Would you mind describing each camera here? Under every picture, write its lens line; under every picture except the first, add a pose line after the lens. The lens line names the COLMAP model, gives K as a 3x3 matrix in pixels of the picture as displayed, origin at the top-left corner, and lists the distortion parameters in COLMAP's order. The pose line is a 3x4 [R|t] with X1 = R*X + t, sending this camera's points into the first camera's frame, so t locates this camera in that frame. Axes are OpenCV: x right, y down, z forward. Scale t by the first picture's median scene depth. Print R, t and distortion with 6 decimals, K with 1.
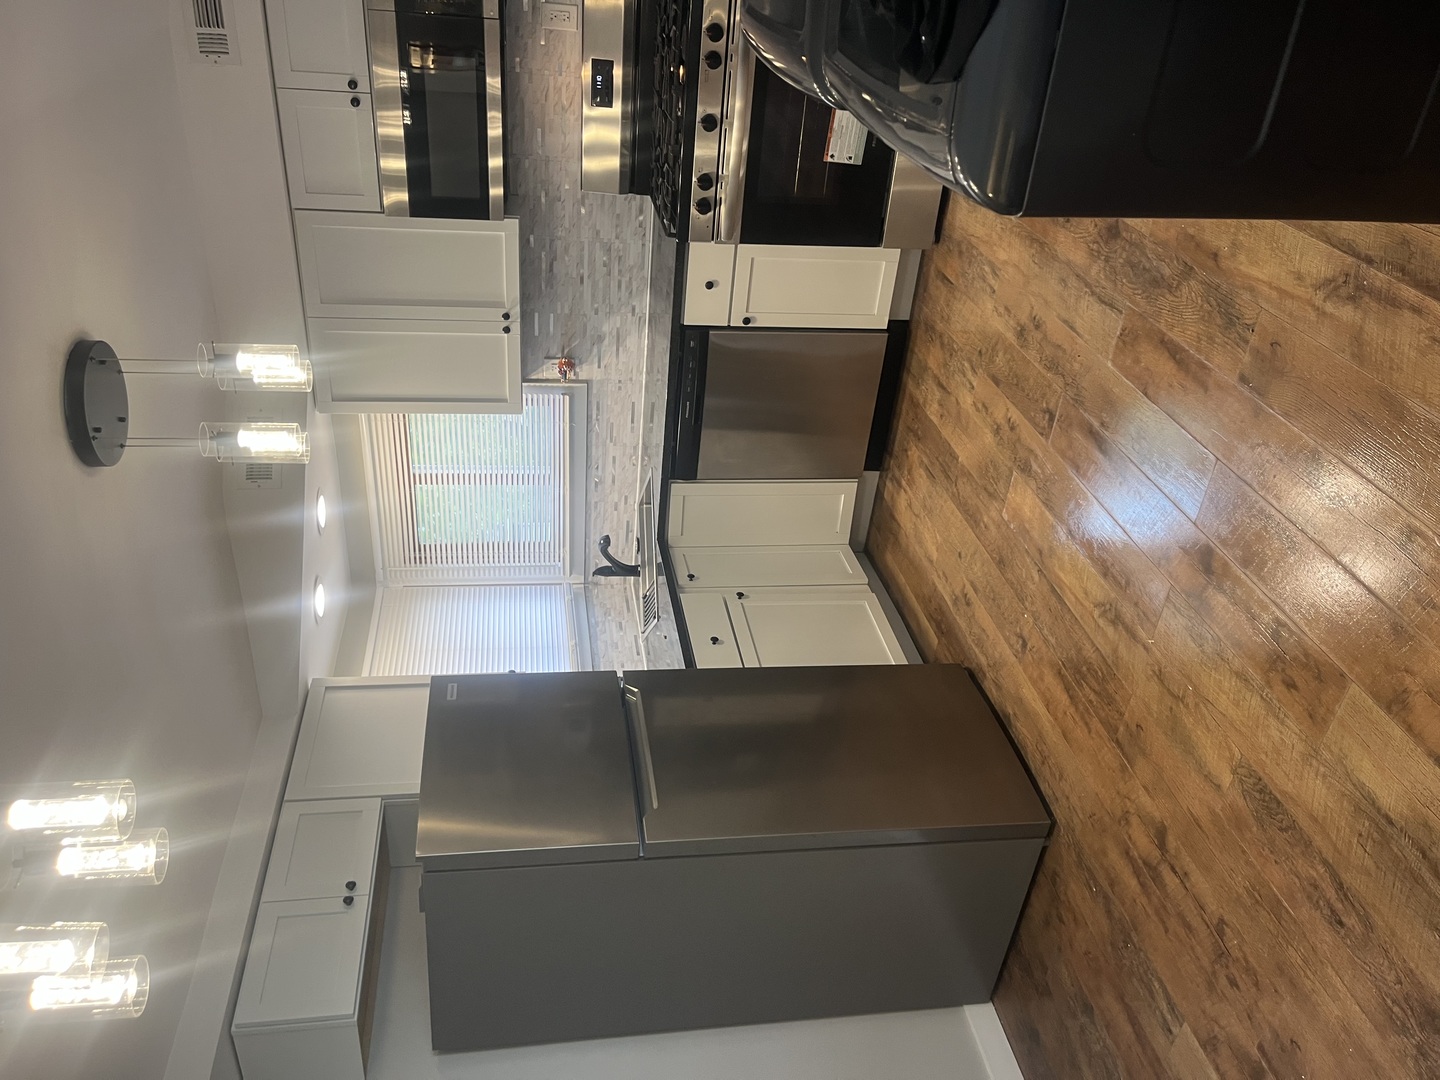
lens RADIAL K [[1090.8, 0, 718.6], [0, 1090.8, 549.9], [0, 0, 1]] dist [0.061137, -0.094611]
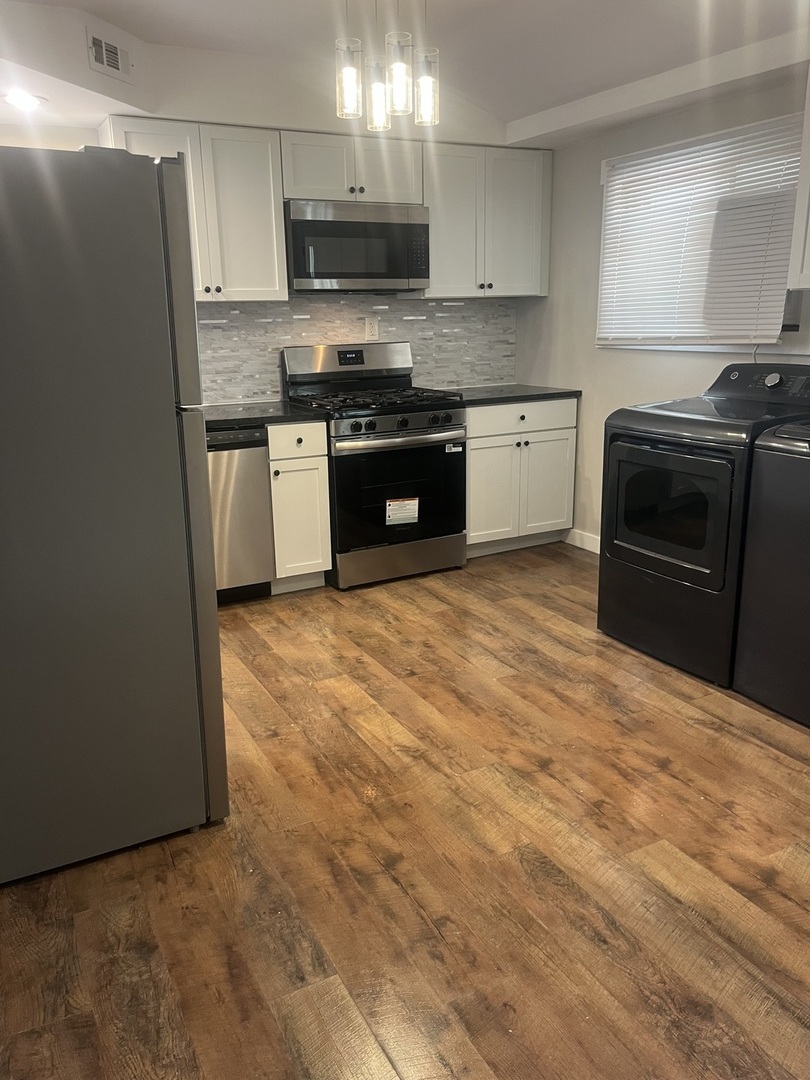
lens RADIAL K [[818.1, 0, 398.6], [0, 818.1, 547.2], [0, 0, 1]] dist [0.061137, -0.094611]
pose [[0.167907, 0.970982, 0.170297, -0.031799], [-0.494216, 0.232384, -0.837704, 0.579251], [-0.852970, 0.056493, 0.518893, 0.354612]]
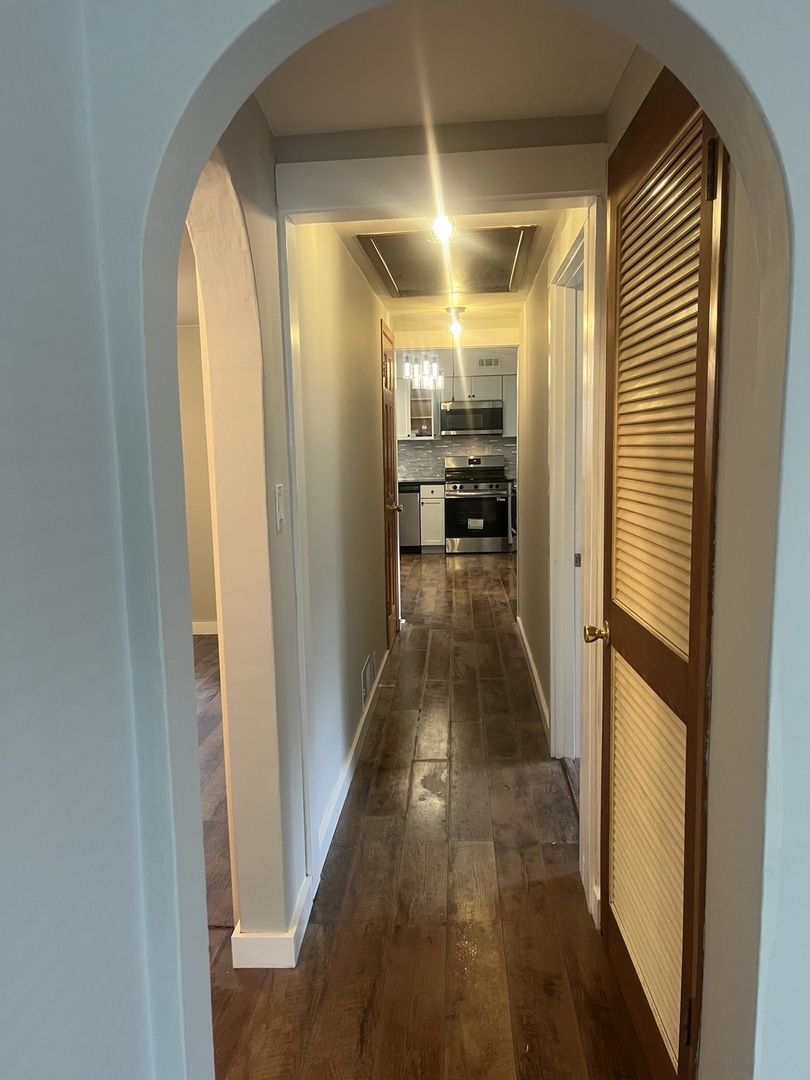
lens RADIAL K [[818.1, 0, 395.4], [0, 818.1, 545.0], [0, 0, 1]] dist [0.061137, -0.094611]
pose [[0.093430, 0.994704, -0.042841, 0.263481], [-0.880372, 0.062442, -0.470155, 1.109801], [-0.464990, 0.081643, 0.881543, -1.263290]]
